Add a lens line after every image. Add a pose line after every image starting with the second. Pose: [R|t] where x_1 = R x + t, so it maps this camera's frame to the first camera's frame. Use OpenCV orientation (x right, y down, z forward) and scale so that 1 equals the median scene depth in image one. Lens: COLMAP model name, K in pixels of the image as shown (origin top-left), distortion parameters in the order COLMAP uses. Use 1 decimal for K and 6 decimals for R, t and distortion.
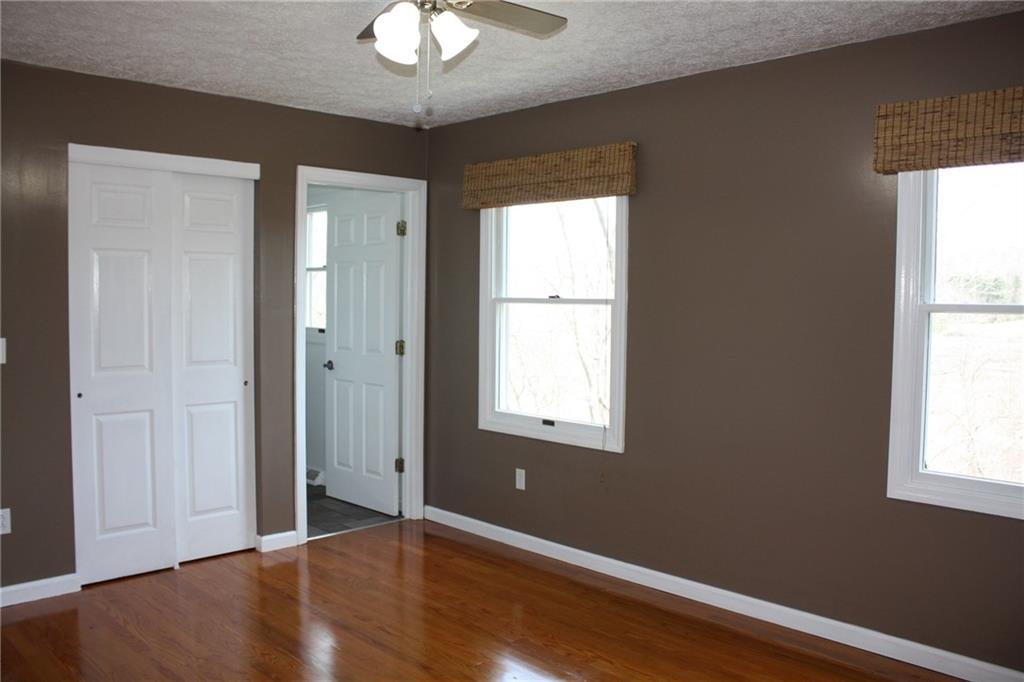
lens RADIAL K [[879.2, 0, 512.0], [0, 879.2, 341.0], [0, 0, 1]] dist [-0.158095, 0.149537]
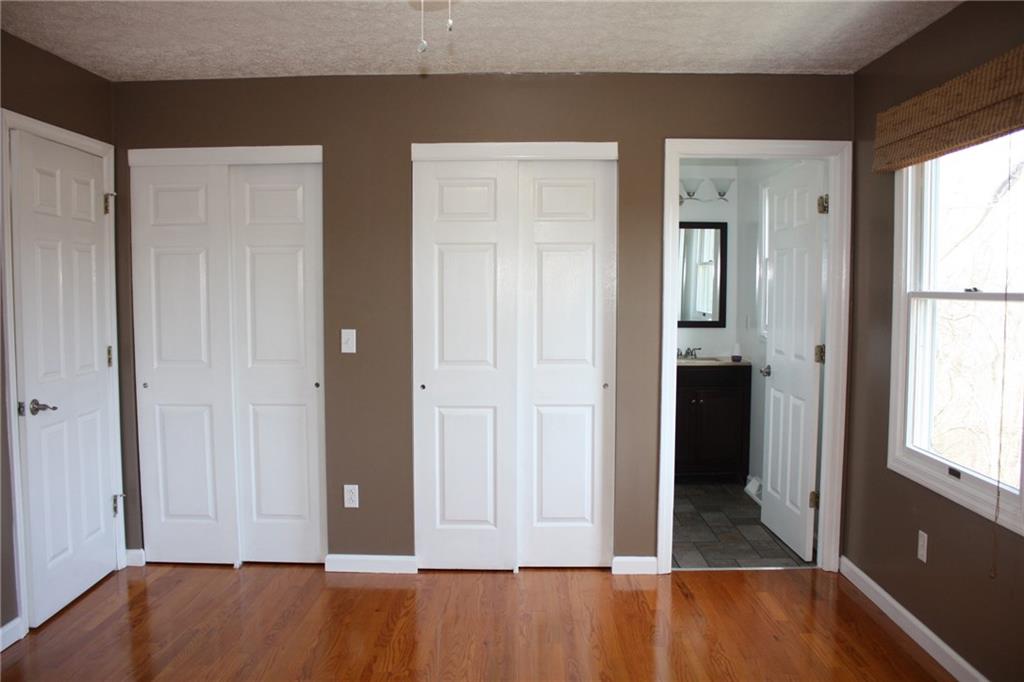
lens RADIAL K [[879.2, 0, 512.0], [0, 879.2, 341.0], [0, 0, 1]] dist [-0.158095, 0.149537]
pose [[0.692986, 0.035582, -0.720072, 0.279158], [-0.028835, 0.999350, 0.021632, -0.014884], [0.720374, 0.005773, 0.693562, 0.287973]]
